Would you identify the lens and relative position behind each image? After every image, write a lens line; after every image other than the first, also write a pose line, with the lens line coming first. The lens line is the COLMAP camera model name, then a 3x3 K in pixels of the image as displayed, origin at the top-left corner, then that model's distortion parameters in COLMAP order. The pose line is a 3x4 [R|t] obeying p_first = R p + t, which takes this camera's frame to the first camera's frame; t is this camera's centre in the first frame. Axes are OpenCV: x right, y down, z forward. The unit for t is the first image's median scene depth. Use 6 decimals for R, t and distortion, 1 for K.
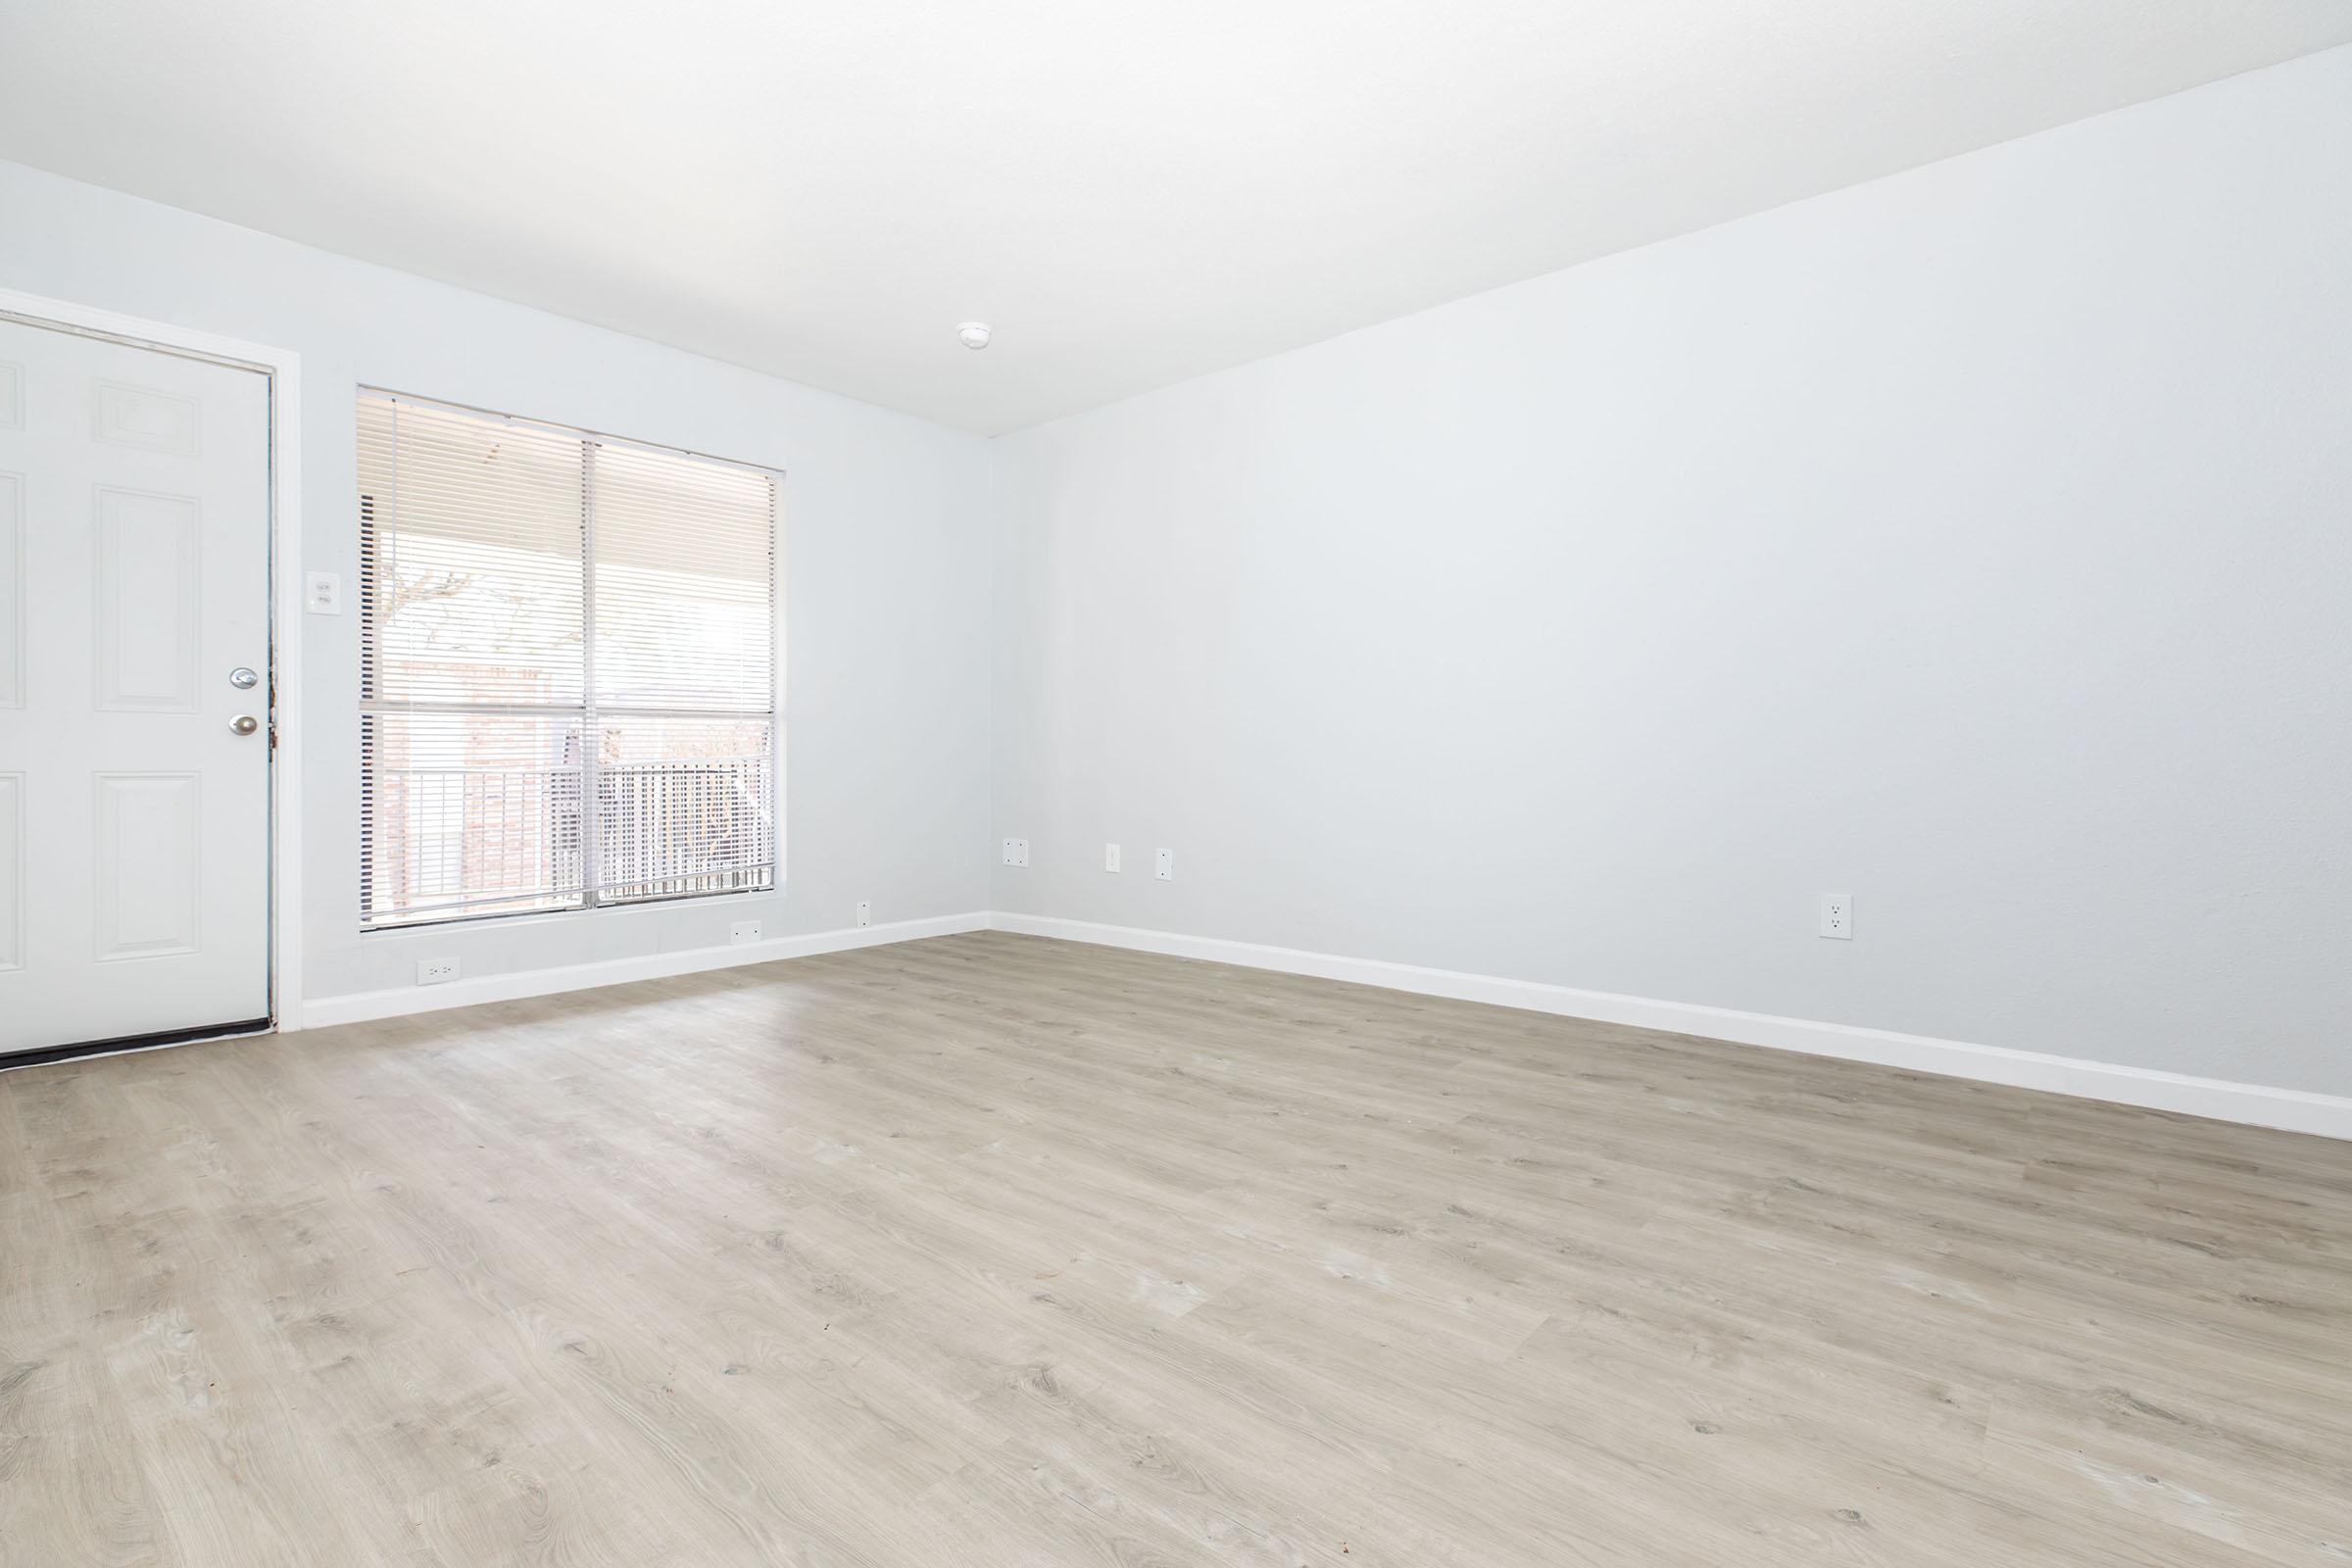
lens RADIAL K [[1134.7, 0, 1176.0], [0, 1134.7, 784.0], [0, 0, 1]] dist [0.001475, 0.000200]
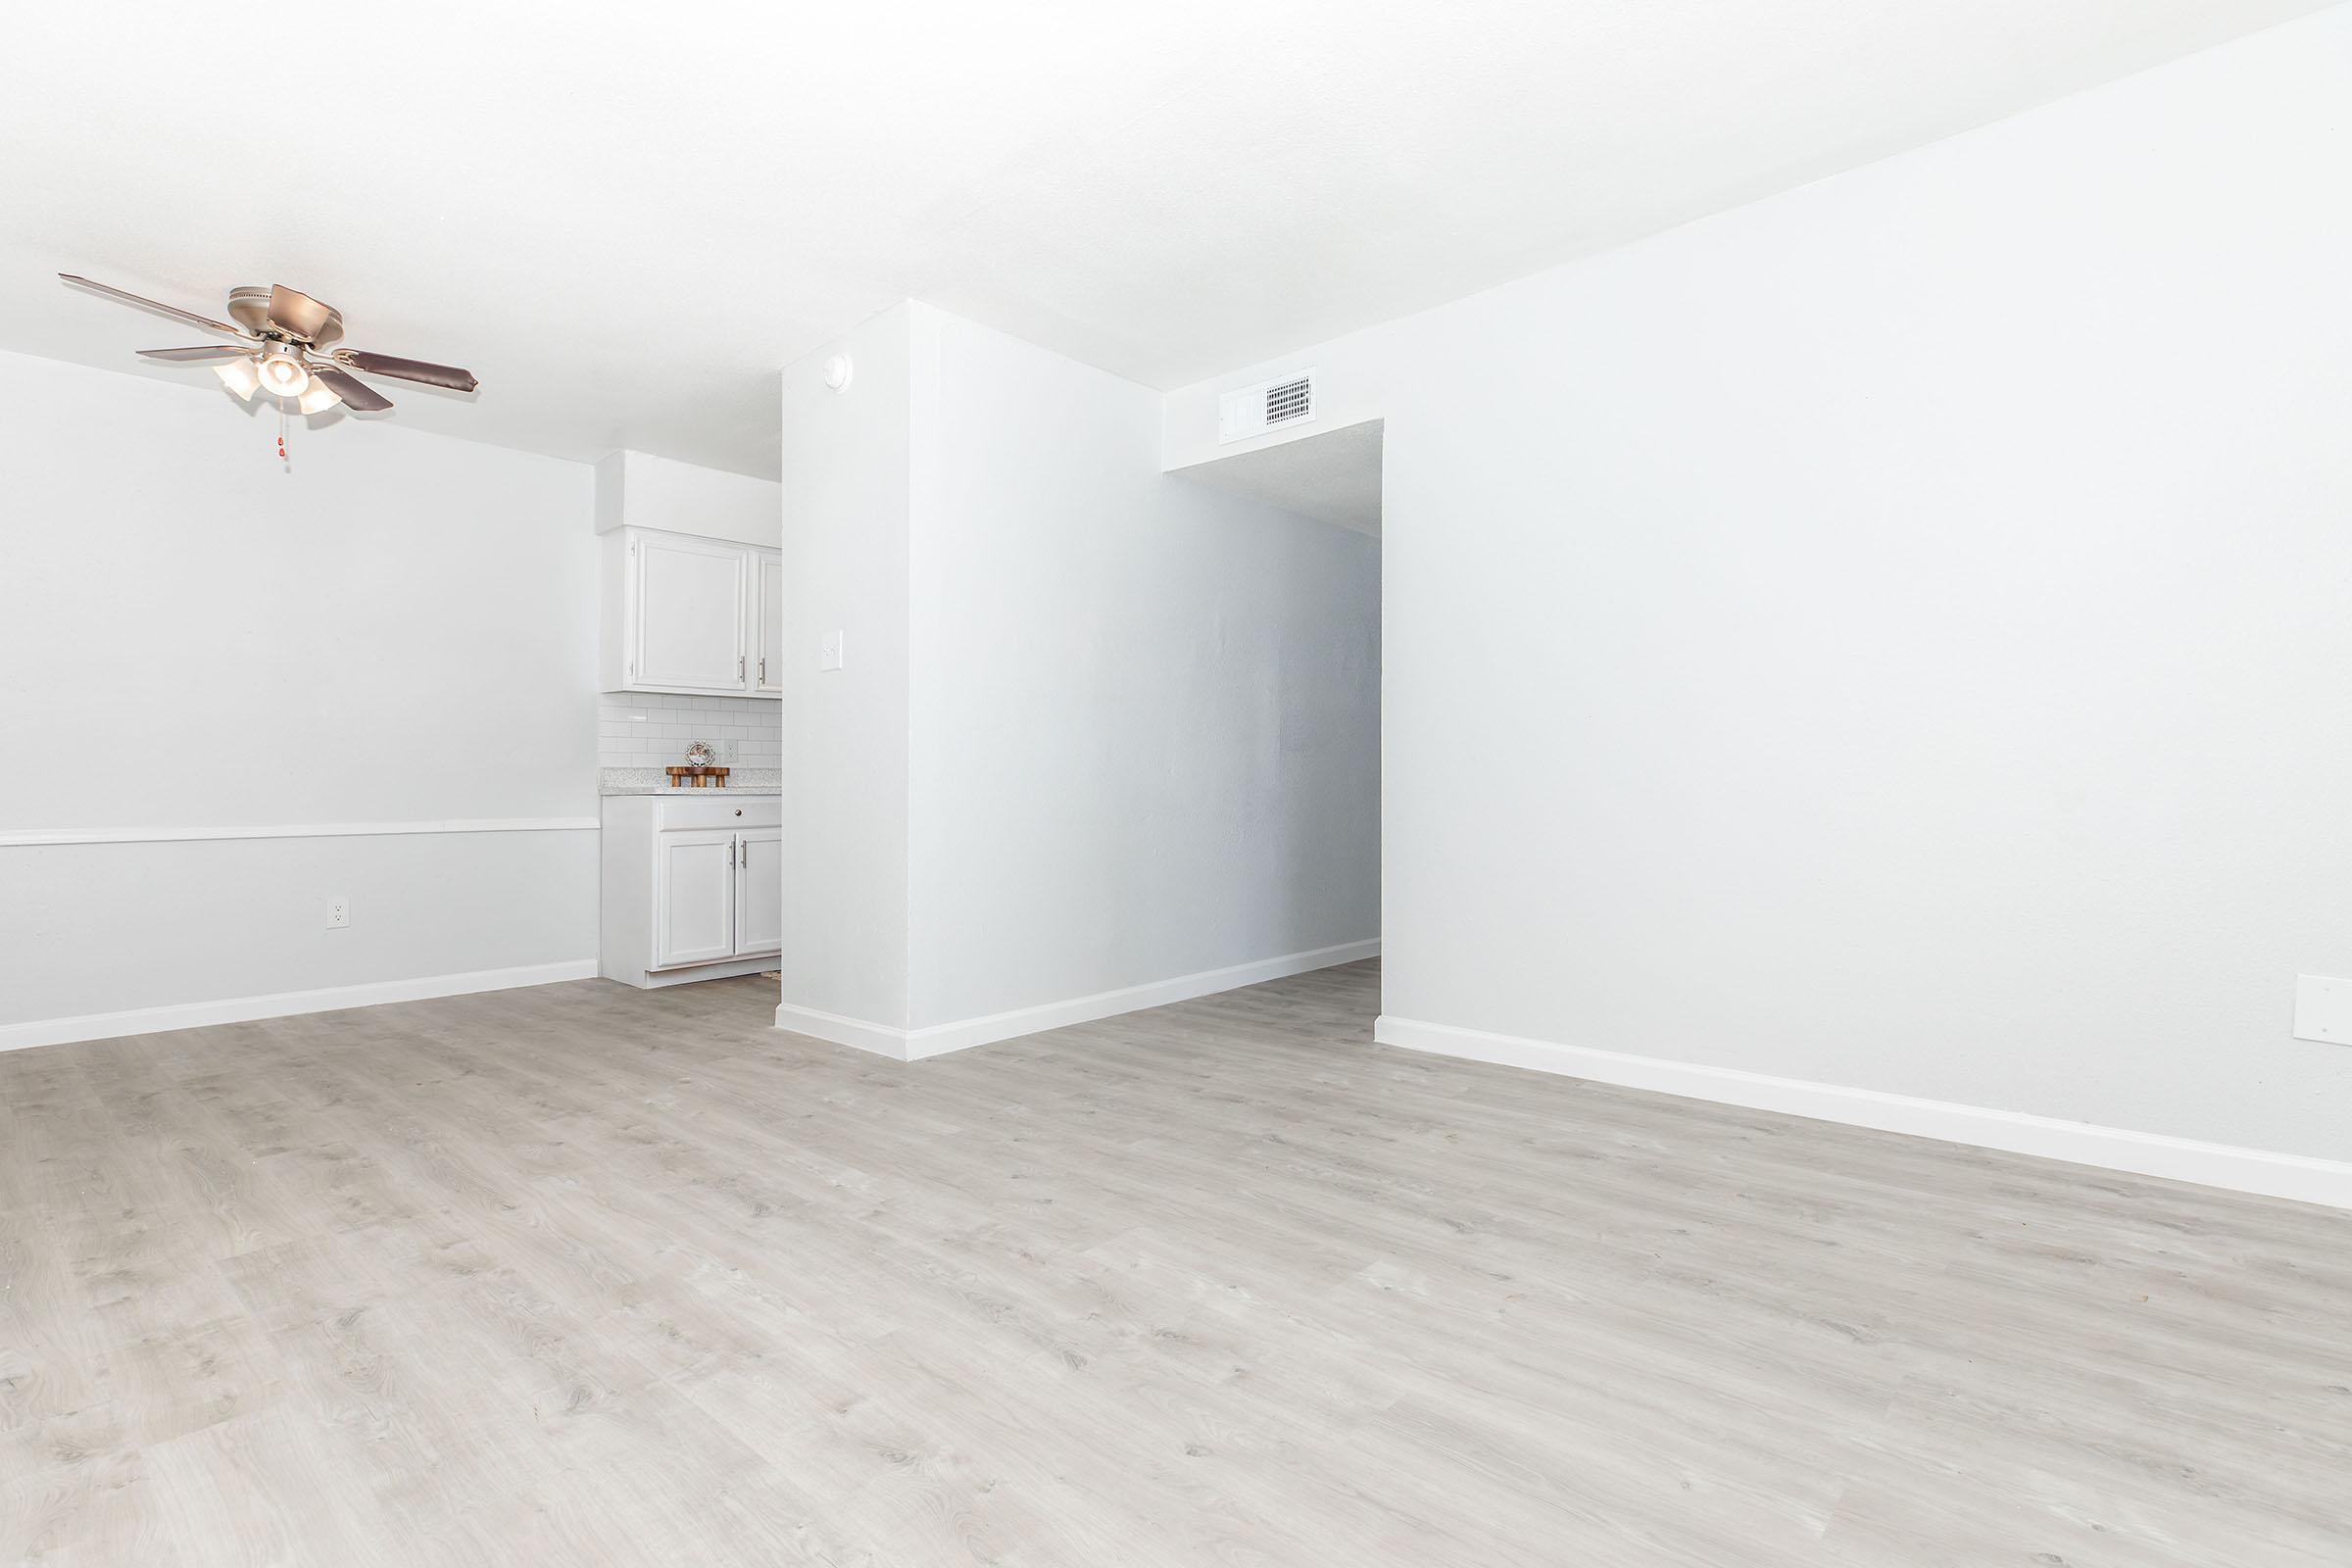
lens RADIAL K [[1134.7, 0, 1176.0], [0, 1134.7, 784.0], [0, 0, 1]] dist [0.001475, 0.000200]
pose [[-0.999712, 0.009419, 0.022086, 0.175857], [0.009769, 0.999827, 0.015802, -0.062253], [-0.021933, 0.016013, -0.999631, 2.074735]]
